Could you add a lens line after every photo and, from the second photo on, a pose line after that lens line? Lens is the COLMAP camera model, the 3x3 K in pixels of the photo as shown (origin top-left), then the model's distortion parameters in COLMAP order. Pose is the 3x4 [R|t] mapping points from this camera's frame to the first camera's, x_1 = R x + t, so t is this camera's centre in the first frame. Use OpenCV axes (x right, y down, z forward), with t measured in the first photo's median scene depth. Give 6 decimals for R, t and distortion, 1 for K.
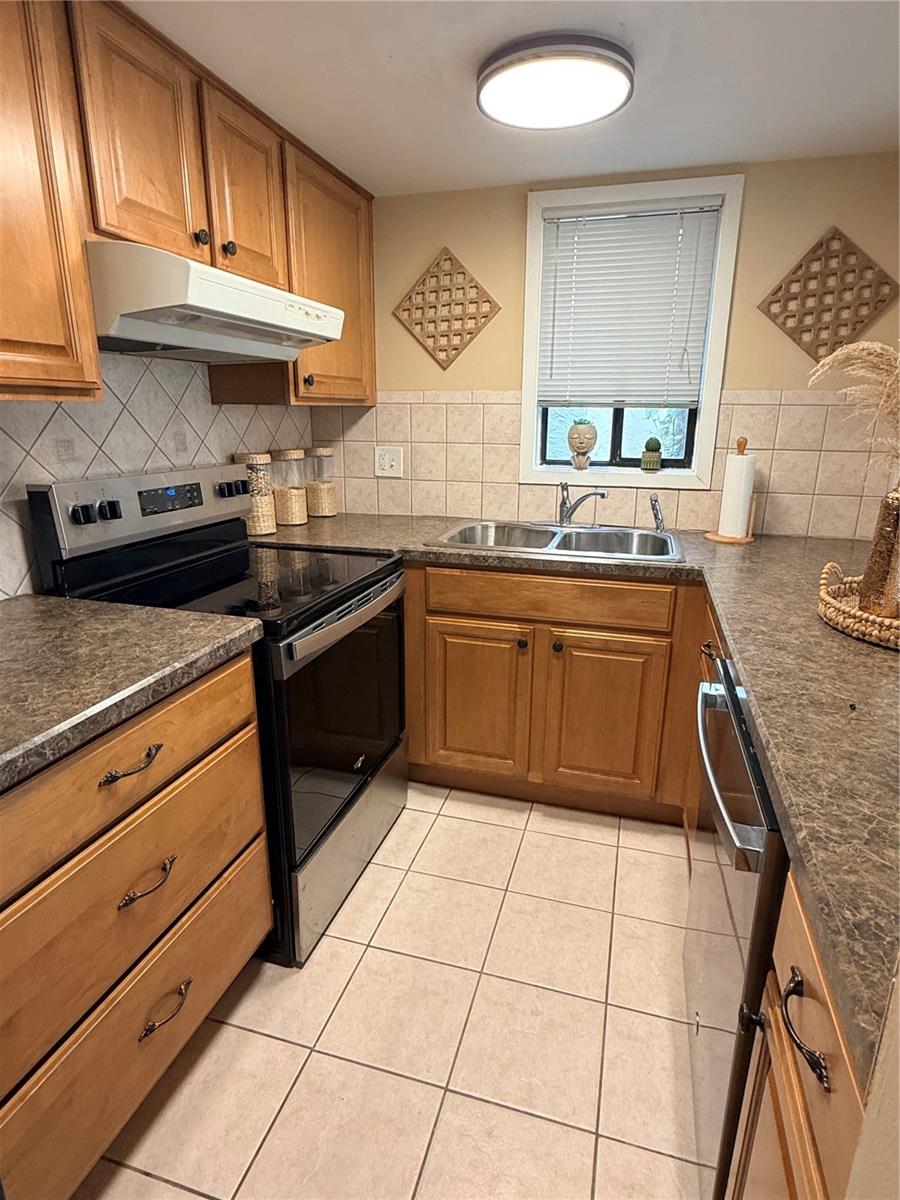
lens RADIAL K [[654.3, 0, 450.0], [0, 654.3, 604.2], [0, 0, 1]] dist [-0.002885, 0.003013]
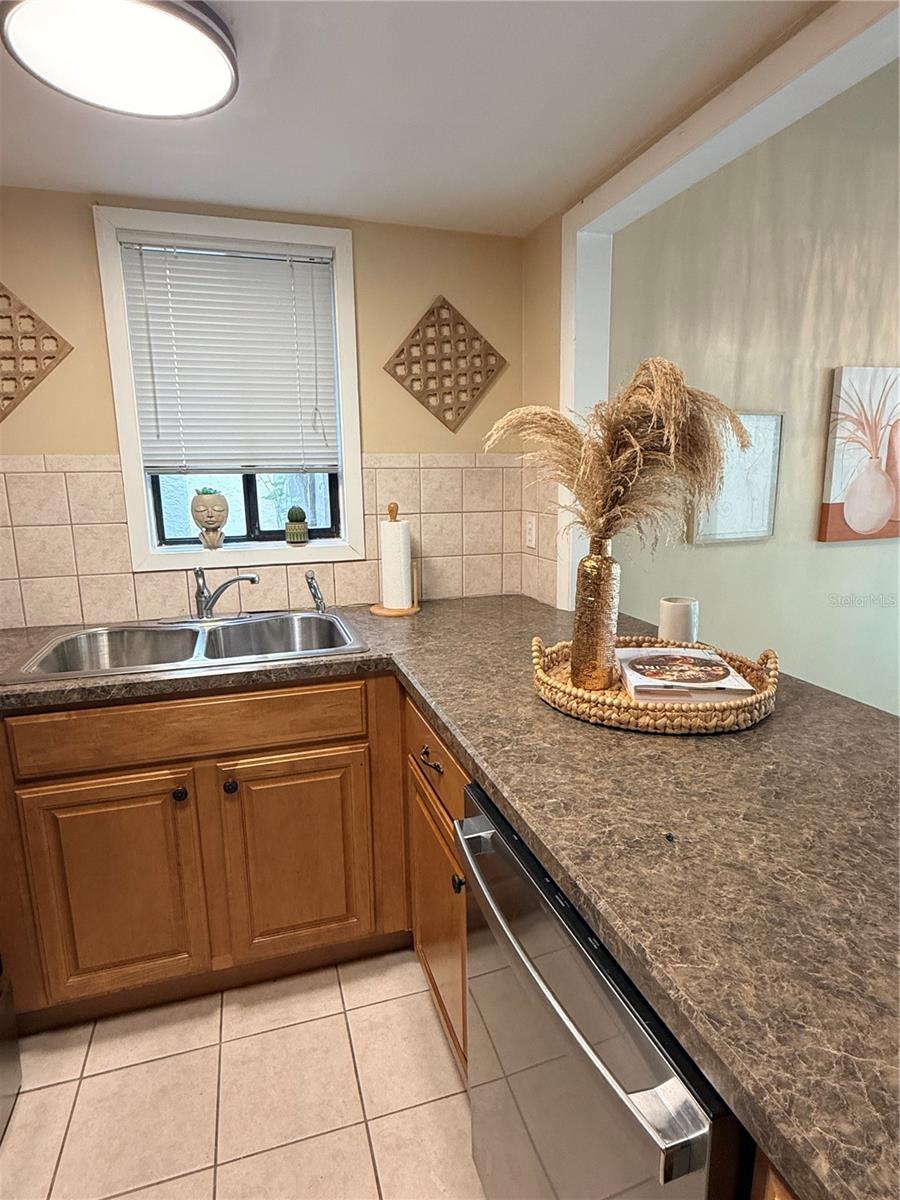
lens RADIAL K [[654.3, 0, 452.3], [0, 654.3, 597.9], [0, 0, 1]] dist [-0.002885, 0.003013]
pose [[0.828726, -0.123539, 0.545849, -0.007824], [0.173931, 0.983888, -0.041391, -0.068888], [-0.531941, 0.129242, 0.836861, 0.193241]]
